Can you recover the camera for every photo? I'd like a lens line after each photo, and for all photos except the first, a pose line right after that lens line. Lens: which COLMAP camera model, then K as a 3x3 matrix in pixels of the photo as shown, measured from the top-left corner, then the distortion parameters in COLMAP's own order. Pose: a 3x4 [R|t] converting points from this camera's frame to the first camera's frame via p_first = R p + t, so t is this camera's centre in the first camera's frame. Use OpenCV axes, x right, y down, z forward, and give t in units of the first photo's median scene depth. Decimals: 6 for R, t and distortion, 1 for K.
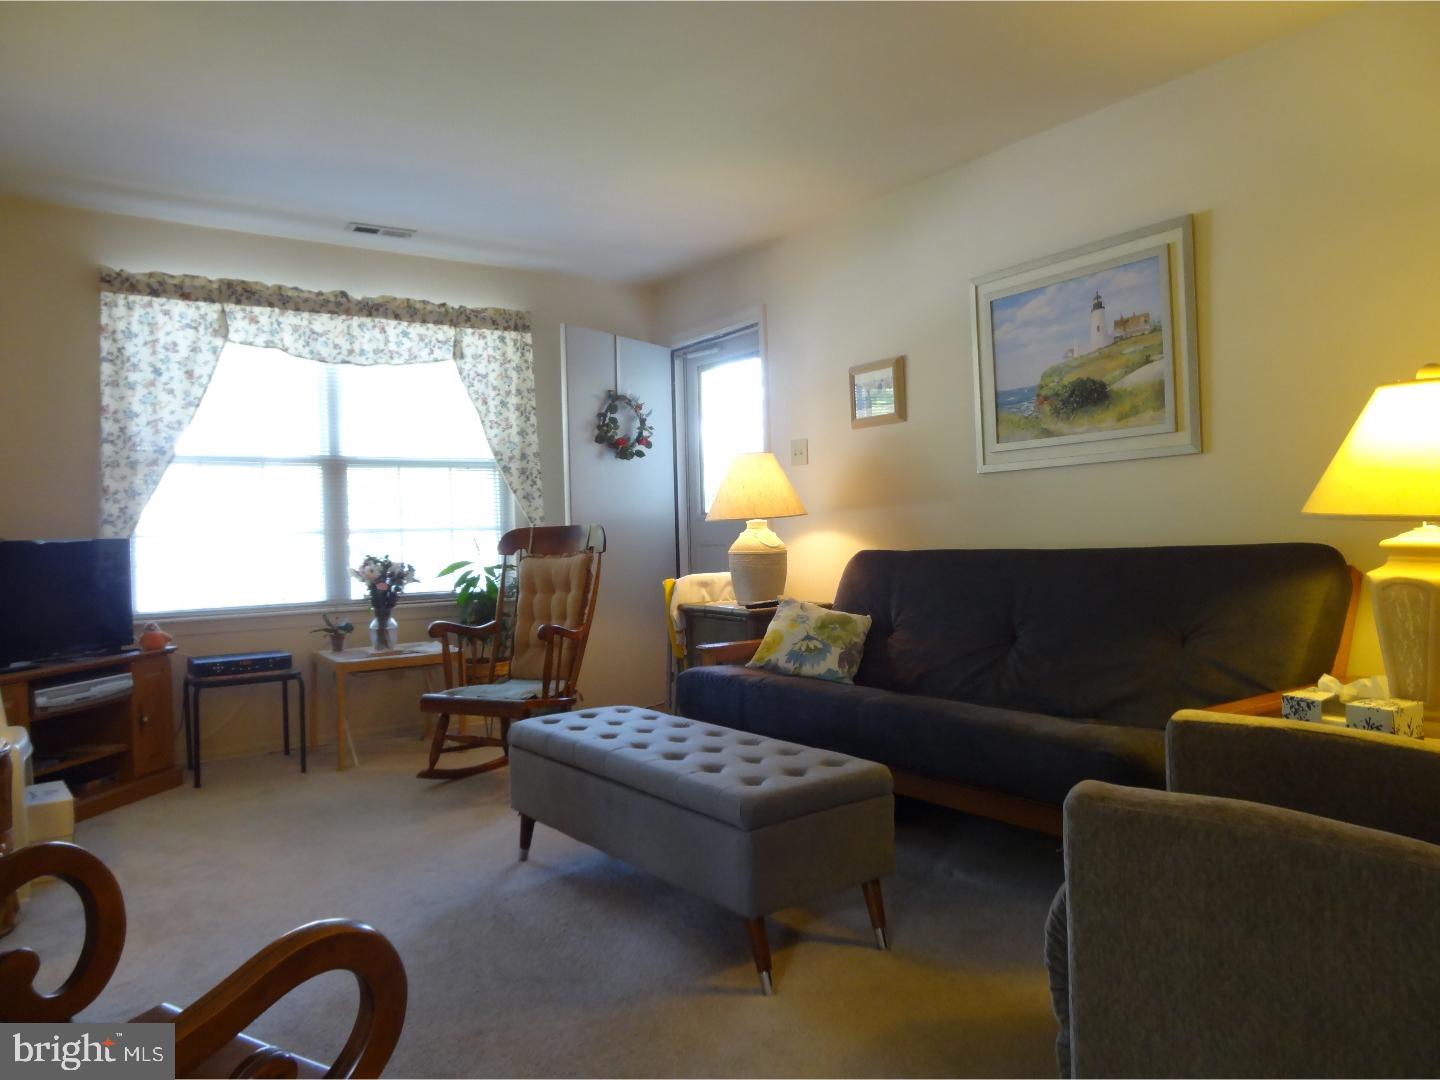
lens RADIAL K [[992.2, 0, 720.2], [0, 992.2, 536.4], [0, 0, 1]] dist [-0.000494, 0.002164]
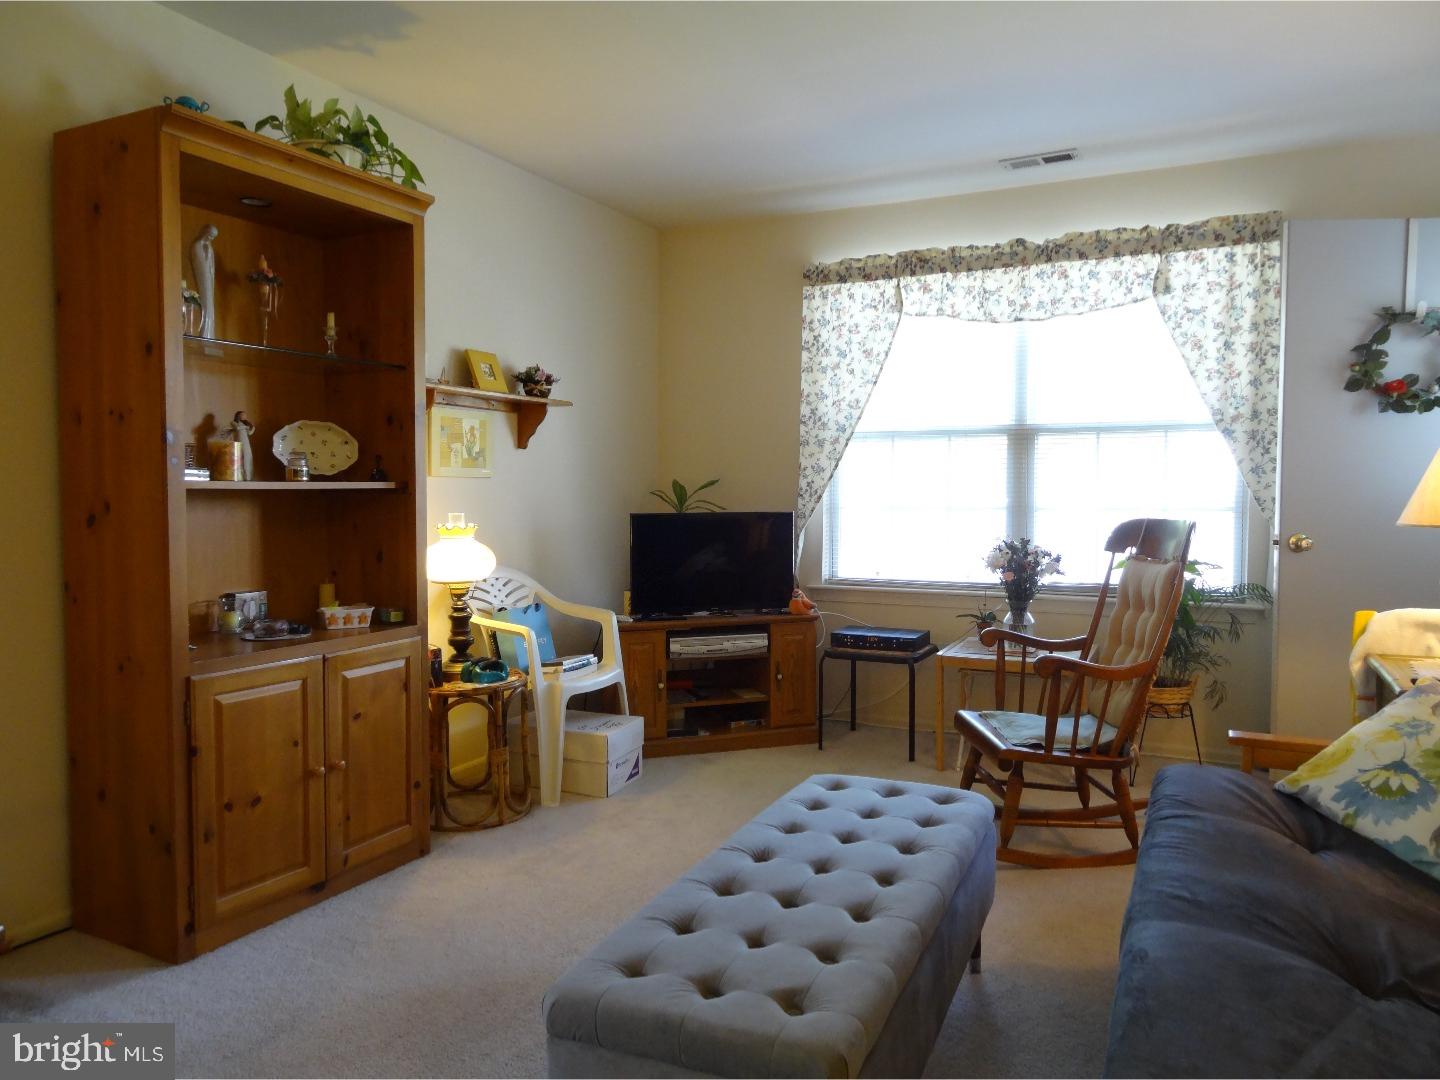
lens RADIAL K [[992.2, 0, 720.2], [0, 992.2, 536.4], [0, 0, 1]] dist [-0.000494, 0.002164]
pose [[0.493529, 0.068432, -0.867033, 0.276476], [-0.016806, 0.997464, 0.069161, -0.038896], [0.869567, -0.019562, 0.493428, 0.326846]]
